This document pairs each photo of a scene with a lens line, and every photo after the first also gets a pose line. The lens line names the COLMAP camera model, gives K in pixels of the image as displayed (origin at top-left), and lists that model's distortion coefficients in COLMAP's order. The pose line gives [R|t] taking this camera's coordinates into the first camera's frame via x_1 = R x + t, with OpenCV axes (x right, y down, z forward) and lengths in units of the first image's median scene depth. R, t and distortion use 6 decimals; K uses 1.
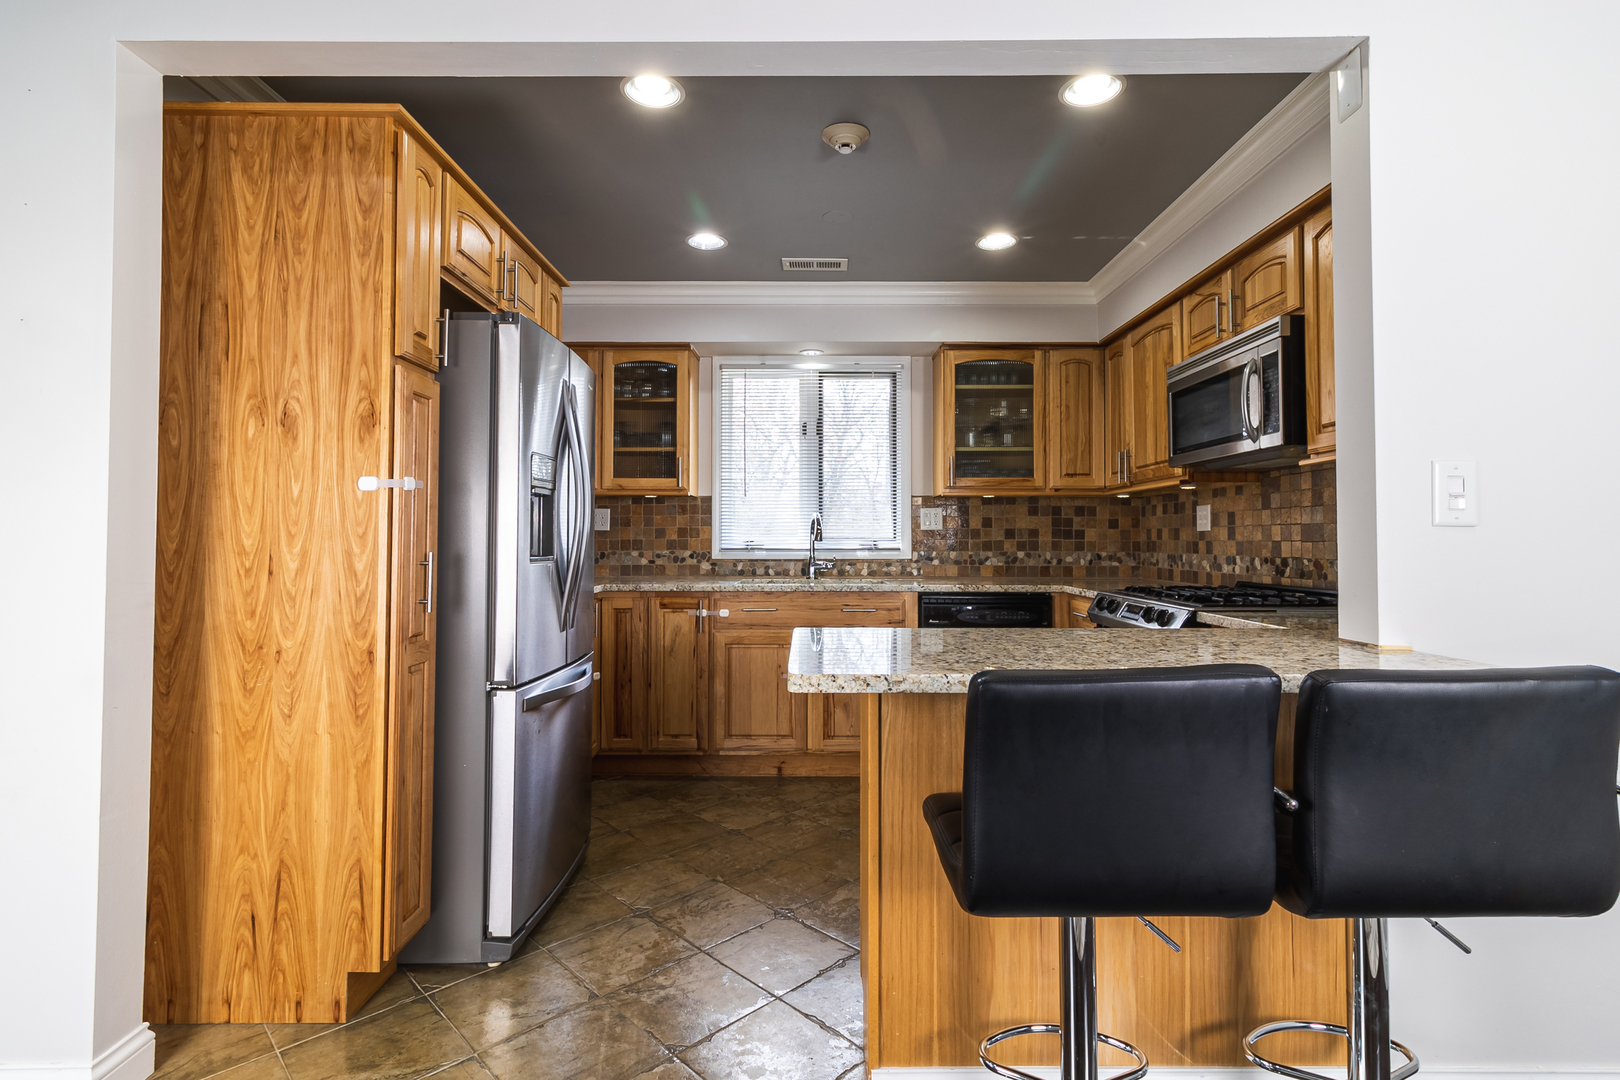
lens RADIAL K [[776.6, 0, 797.4], [0, 776.6, 521.3], [0, 0, 1]] dist [0.003843, -0.000356]
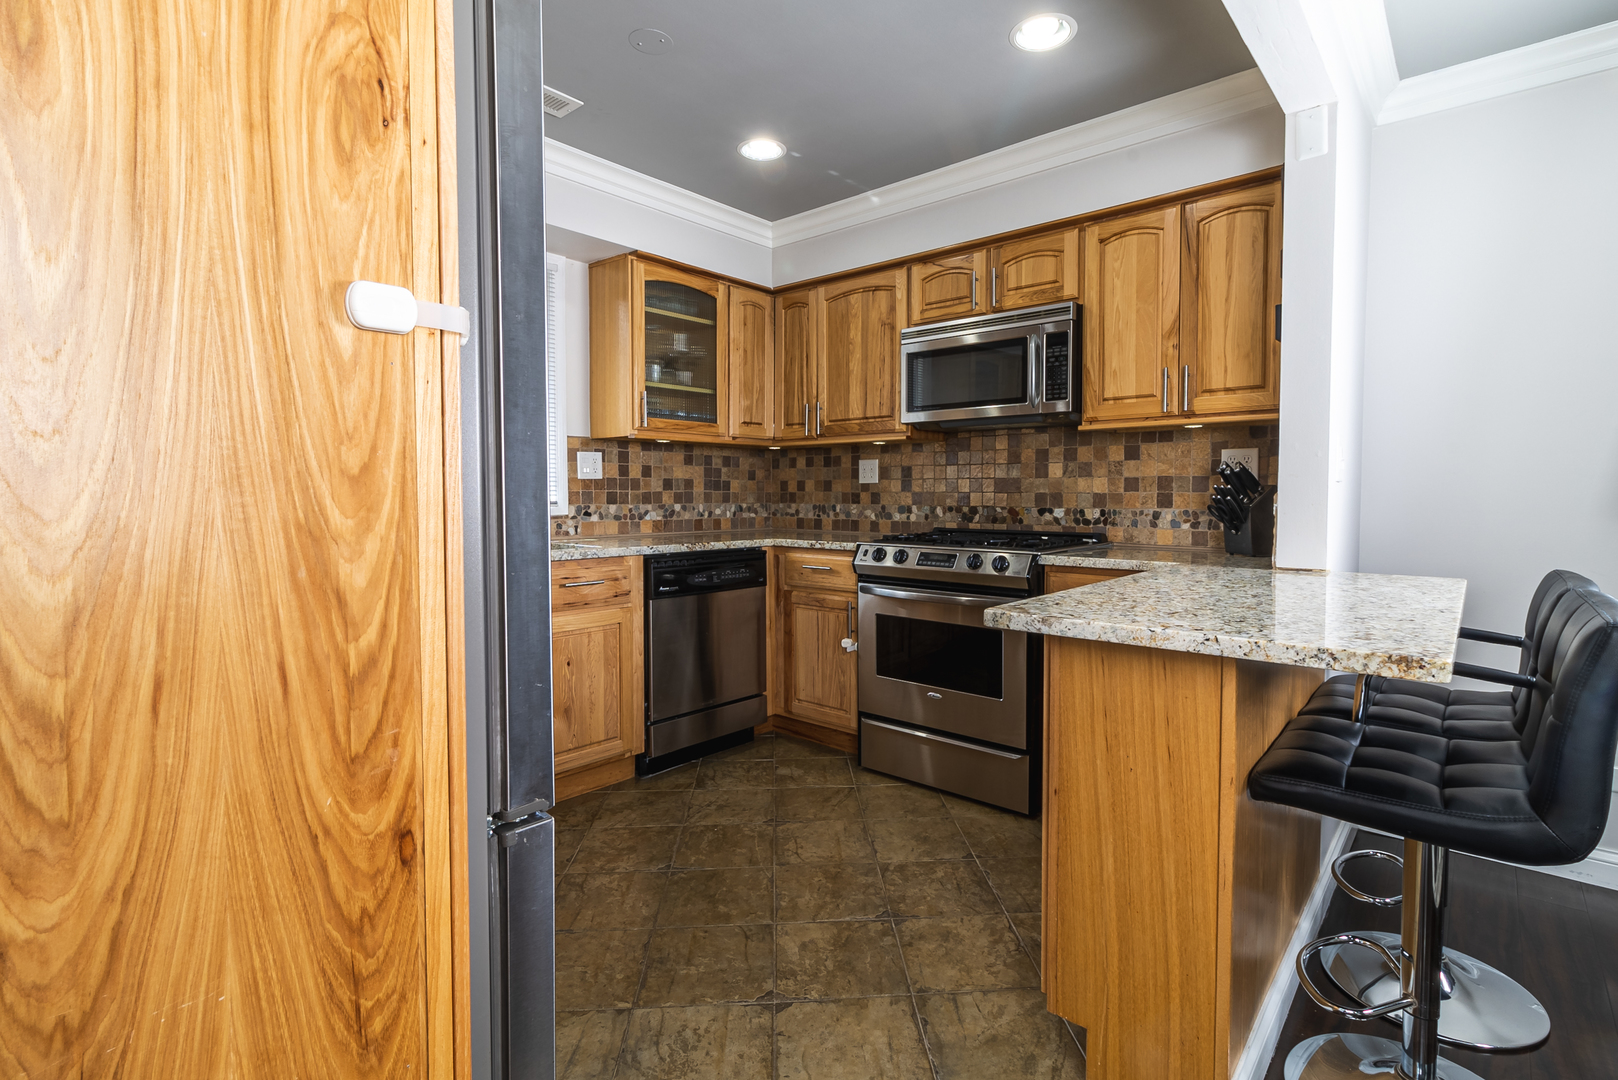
lens RADIAL K [[775.6, 0, 808.2], [0, 775.6, 522.9], [0, 0, 1]] dist [0.003843, -0.000356]
pose [[0.642594, -0.030339, 0.765606, -0.357113], [-0.019013, 0.998277, 0.055517, 0.008916], [-0.765971, -0.050231, 0.640910, 0.348130]]
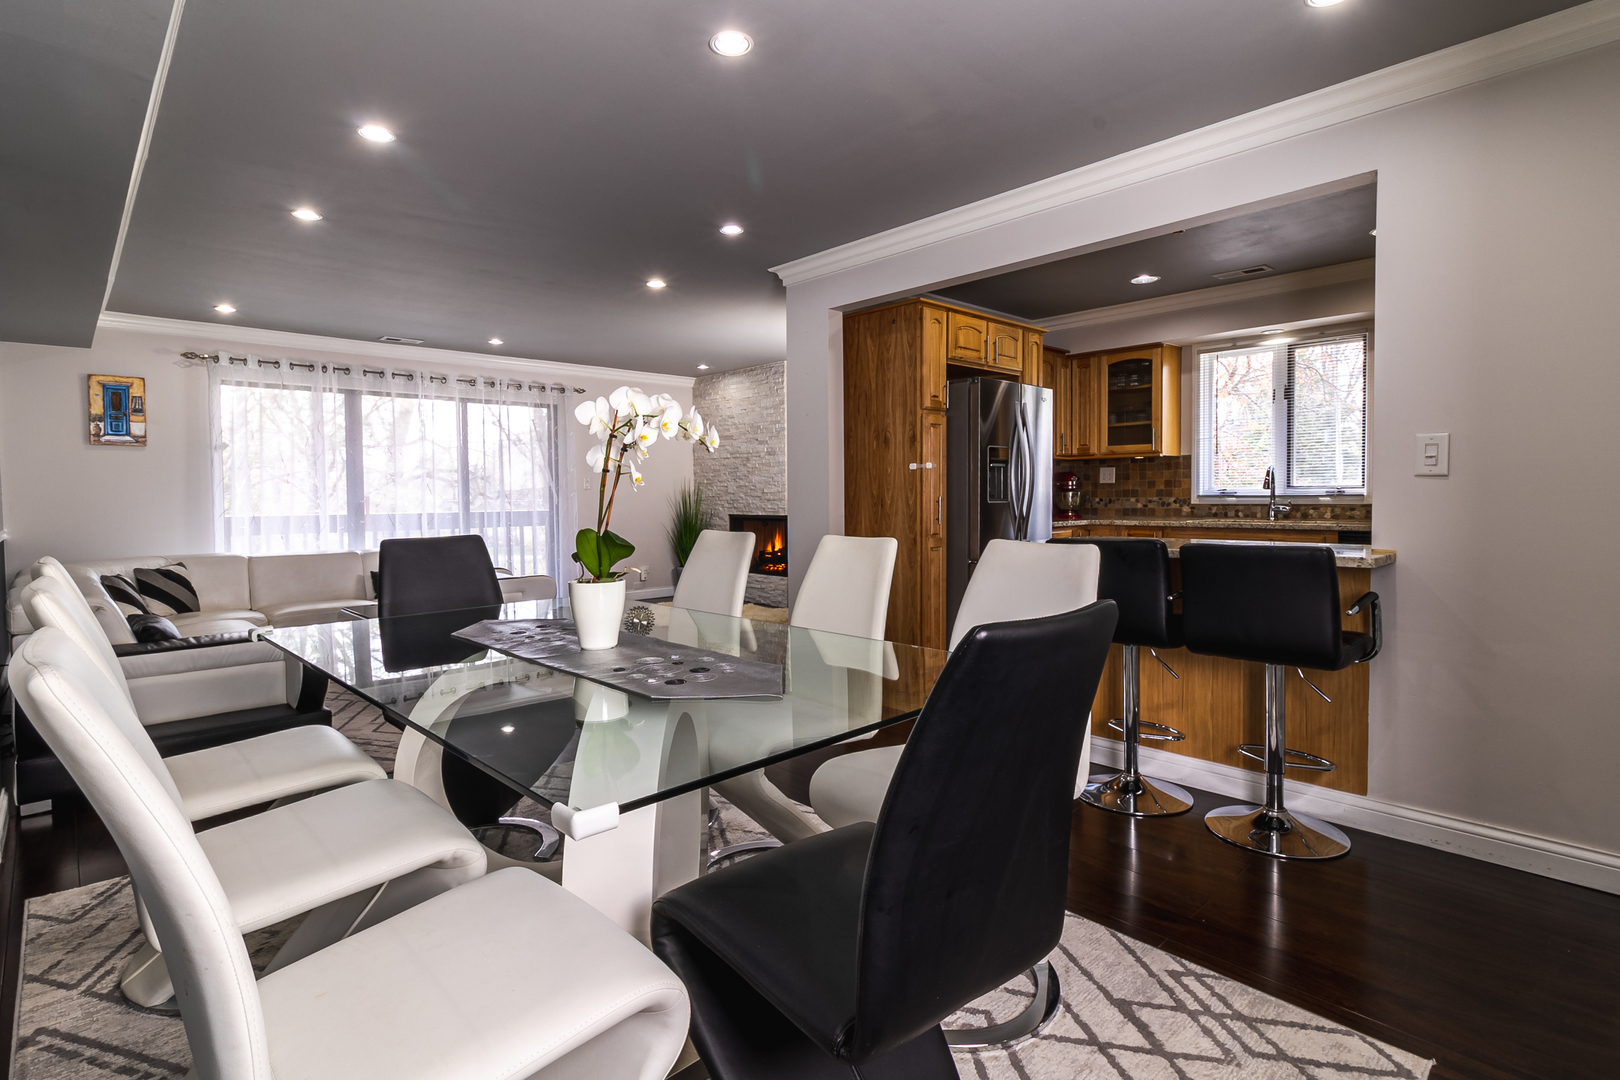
lens RADIAL K [[776.6, 0, 811.7], [0, 776.6, 533.3], [0, 0, 1]] dist [0.003843, -0.000356]
pose [[0.692748, 0.030126, -0.720550, 0.471836], [0.026245, 0.997412, 0.066933, -0.006813], [0.720702, -0.065279, 0.690165, -0.426875]]
